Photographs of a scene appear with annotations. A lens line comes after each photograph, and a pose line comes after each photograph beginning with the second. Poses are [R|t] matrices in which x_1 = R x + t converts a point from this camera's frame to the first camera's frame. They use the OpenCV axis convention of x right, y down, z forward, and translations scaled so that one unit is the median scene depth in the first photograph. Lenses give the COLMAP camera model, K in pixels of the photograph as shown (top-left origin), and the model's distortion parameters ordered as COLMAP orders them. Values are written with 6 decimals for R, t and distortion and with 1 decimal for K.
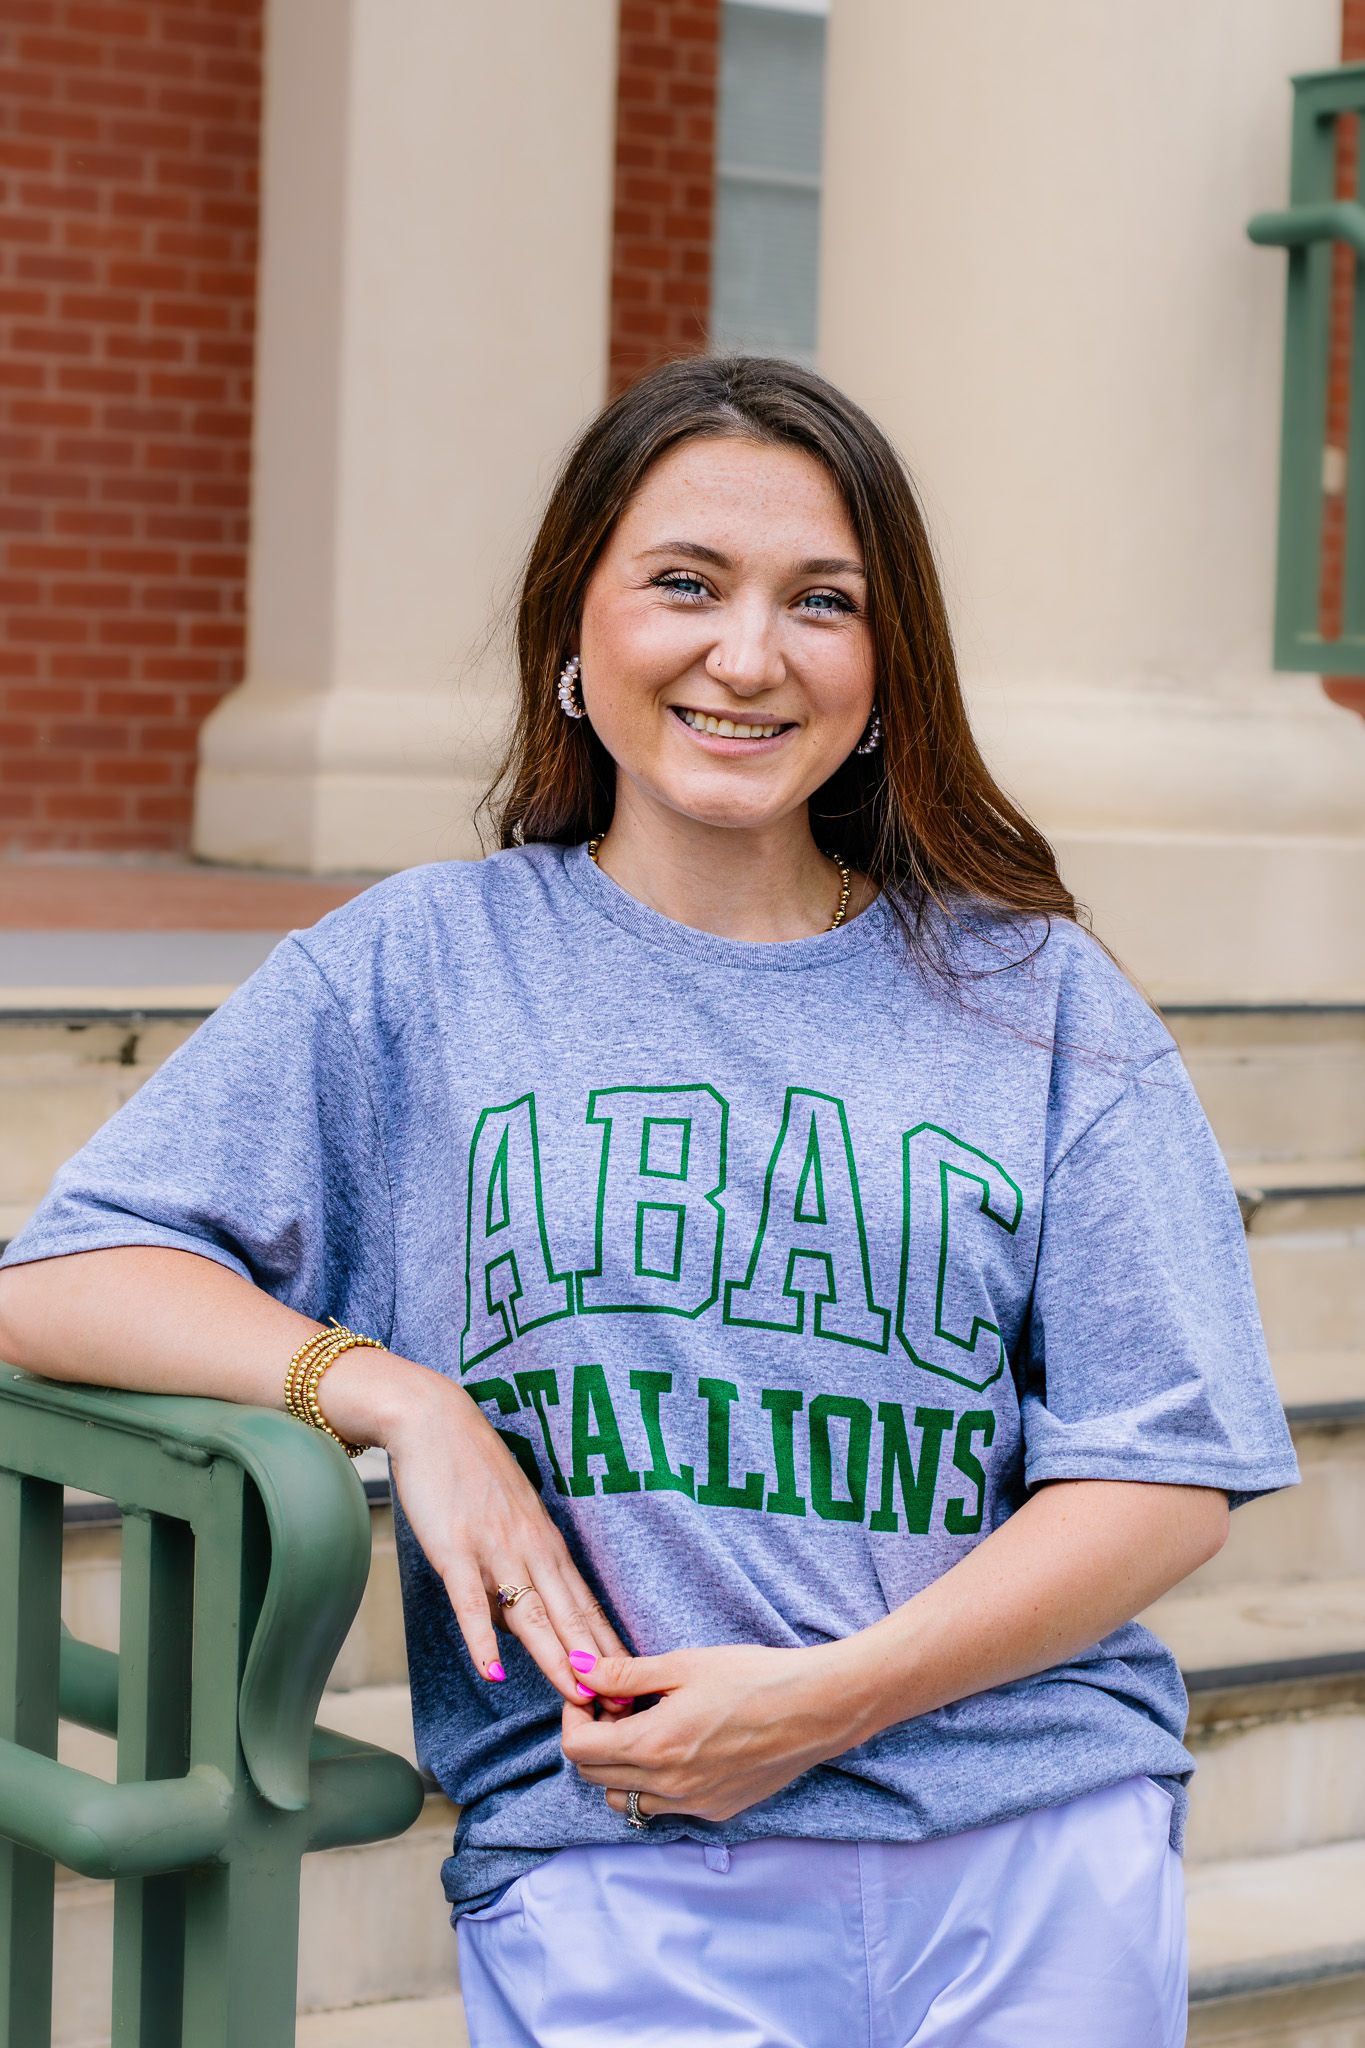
lens RADIAL K [[4699.6, 0, 682.5], [0, 4699.6, 1024.0], [0, 0, 1]] dist [-0.025171, -0.874416]
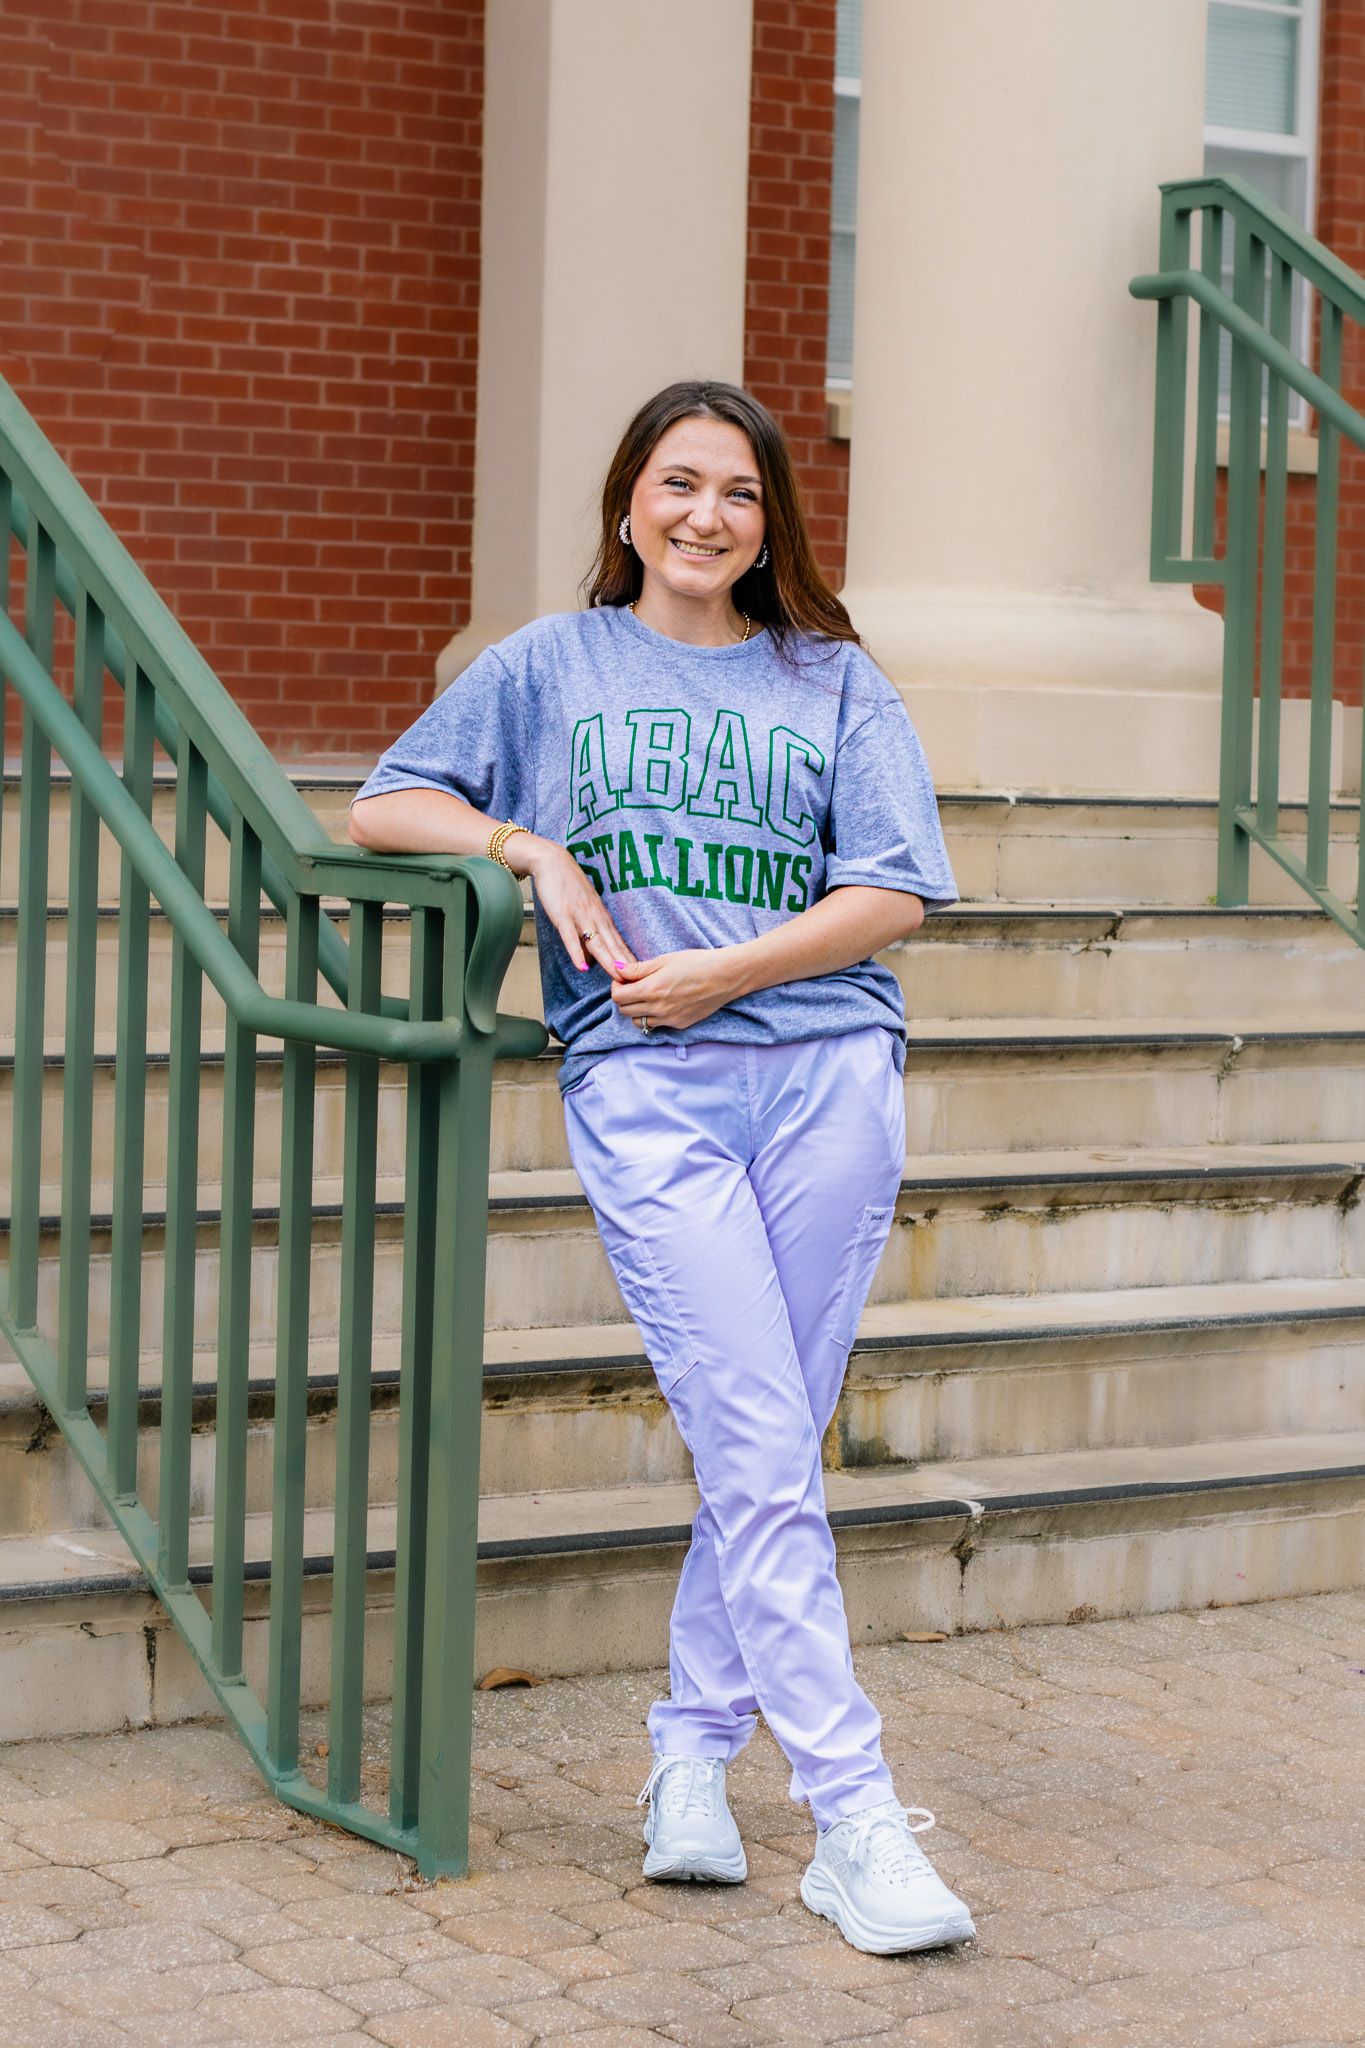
lens RADIAL K [[4699.6, 0, 682.5], [0, 4699.6, 1024.0], [0, 0, 1]] dist [-0.025171, -0.874416]
pose [[0.998872, -0.000681, -0.047482, 0.106857], [0.000501, 0.999993, -0.003801, 0.162802], [0.047484, 0.003773, 0.998865, -1.140014]]
